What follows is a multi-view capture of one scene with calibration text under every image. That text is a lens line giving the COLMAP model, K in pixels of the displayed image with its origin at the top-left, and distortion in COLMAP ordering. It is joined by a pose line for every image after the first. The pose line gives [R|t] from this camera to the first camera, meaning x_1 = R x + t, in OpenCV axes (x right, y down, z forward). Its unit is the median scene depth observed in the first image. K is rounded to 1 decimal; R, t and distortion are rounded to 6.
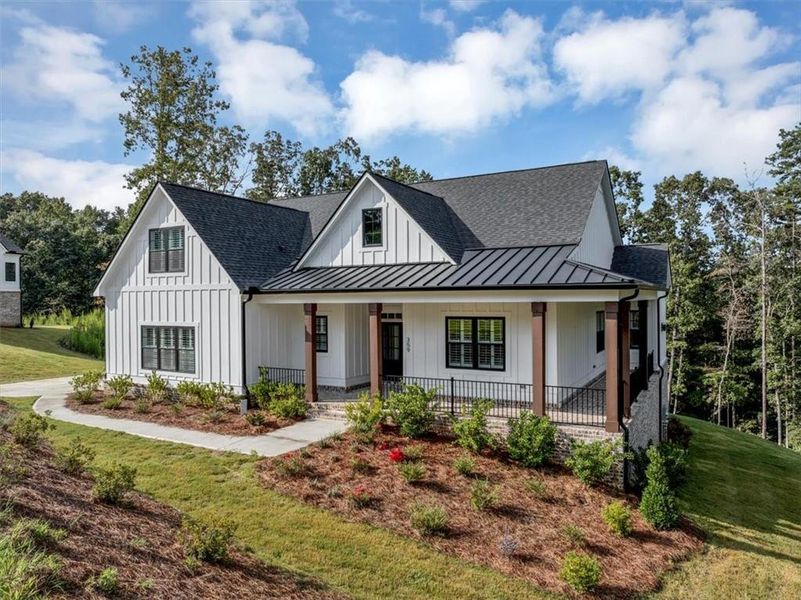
lens RADIAL K [[565.6, 0, 400.5], [0, 565.6, 300.0], [0, 0, 1]] dist [-0.033487, -0.001120]
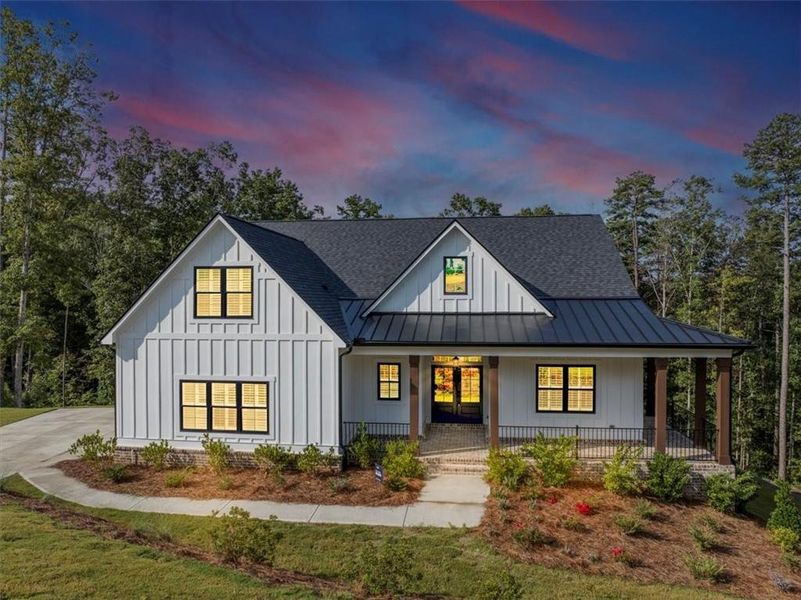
lens RADIAL K [[565.9, 0, 399.7], [0, 565.9, 297.2], [0, 0, 1]] dist [-0.038981, 0.000199]
pose [[0.927475, 0.009322, 0.373768, -0.507484], [-0.006872, 0.999945, -0.007886, -0.078765], [-0.373821, 0.004745, 0.927489, 0.101294]]
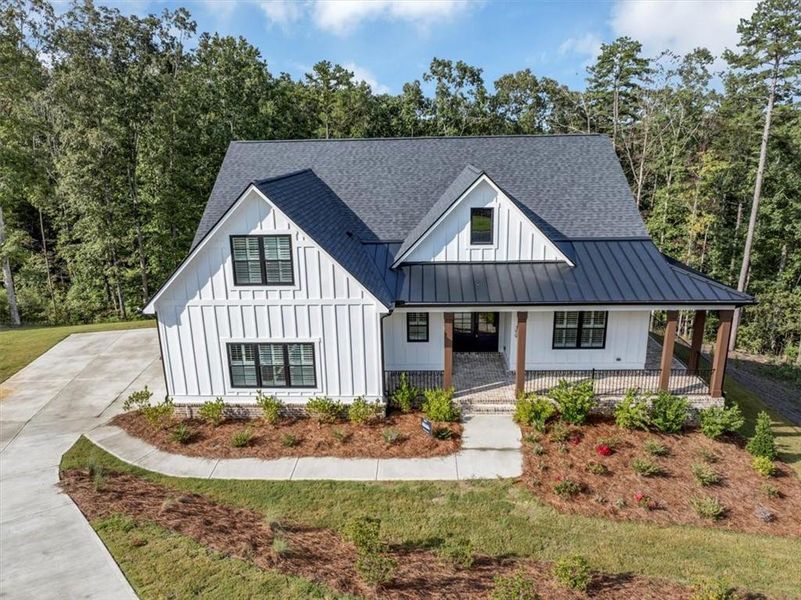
lens RADIAL K [[565.6, 0, 400.5], [0, 565.6, 300.0], [0, 0, 1]] dist [-0.033487, -0.001120]
pose [[0.893258, -0.132758, 0.429494, -0.632599], [0.012321, 0.962271, 0.271815, -0.274837], [-0.449375, -0.237509, 0.861192, 0.140600]]
